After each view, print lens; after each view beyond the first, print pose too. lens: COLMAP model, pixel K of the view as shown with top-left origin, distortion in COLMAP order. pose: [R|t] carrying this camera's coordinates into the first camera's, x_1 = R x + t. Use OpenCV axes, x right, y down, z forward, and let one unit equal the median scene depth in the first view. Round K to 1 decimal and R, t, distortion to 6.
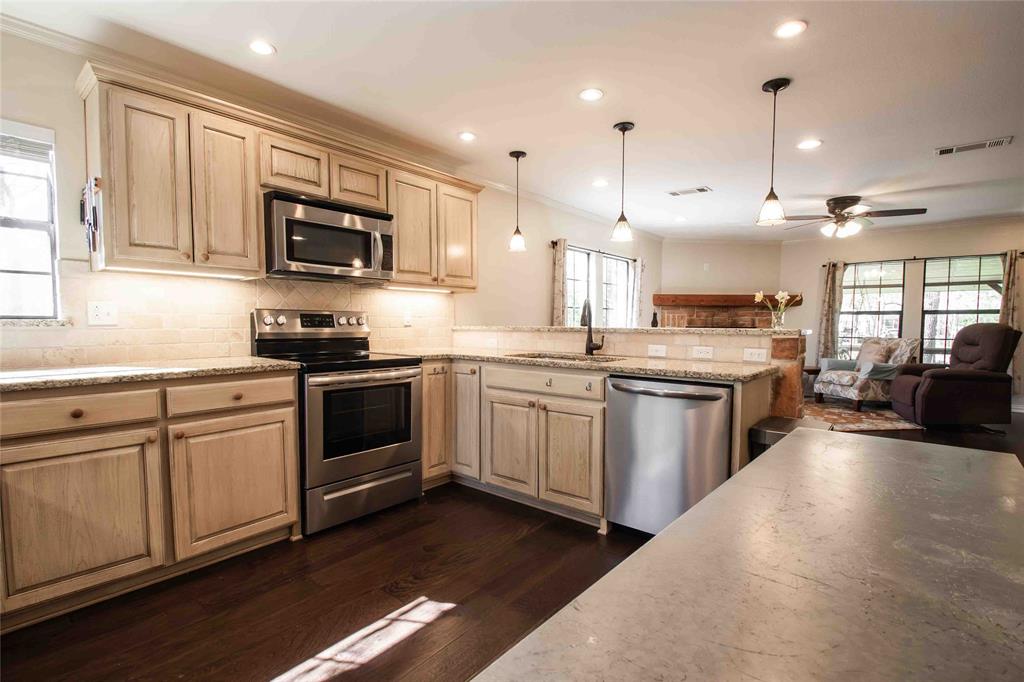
lens RADIAL K [[459.1, 0, 510.4], [0, 459.1, 350.7], [0, 0, 1]] dist [0.011205, -0.013600]
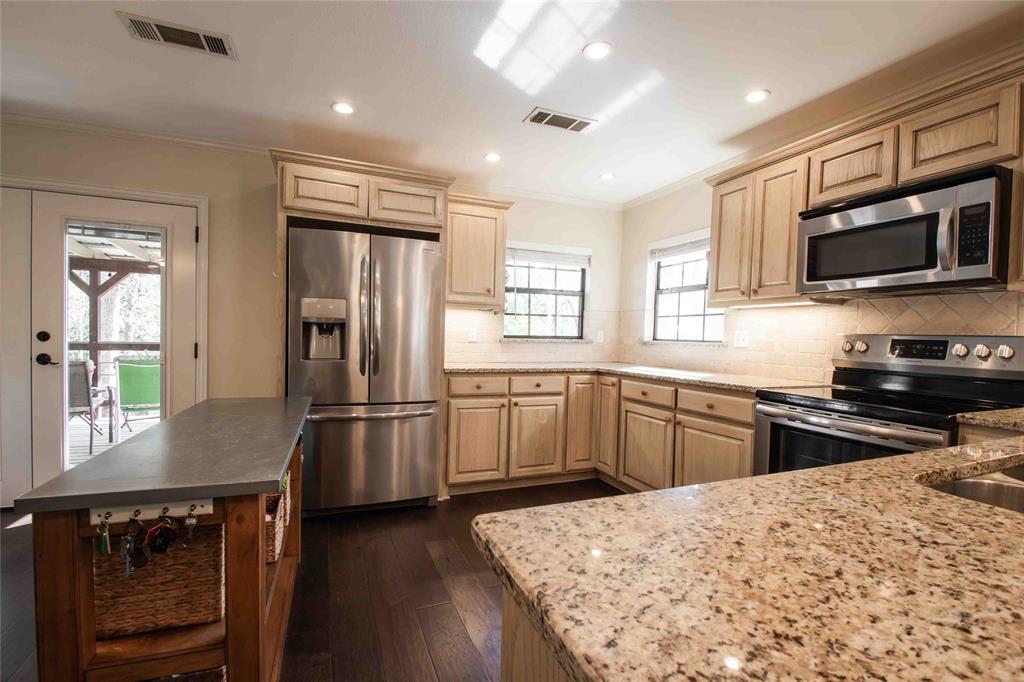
lens RADIAL K [[459.1, 0, 510.4], [0, 459.1, 350.7], [0, 0, 1]] dist [0.011205, -0.013600]
pose [[-0.459586, 0.014171, -0.888020, 0.561808], [-0.081238, 0.995010, 0.057922, -0.056140], [0.884410, 0.098761, -0.456142, 0.818968]]
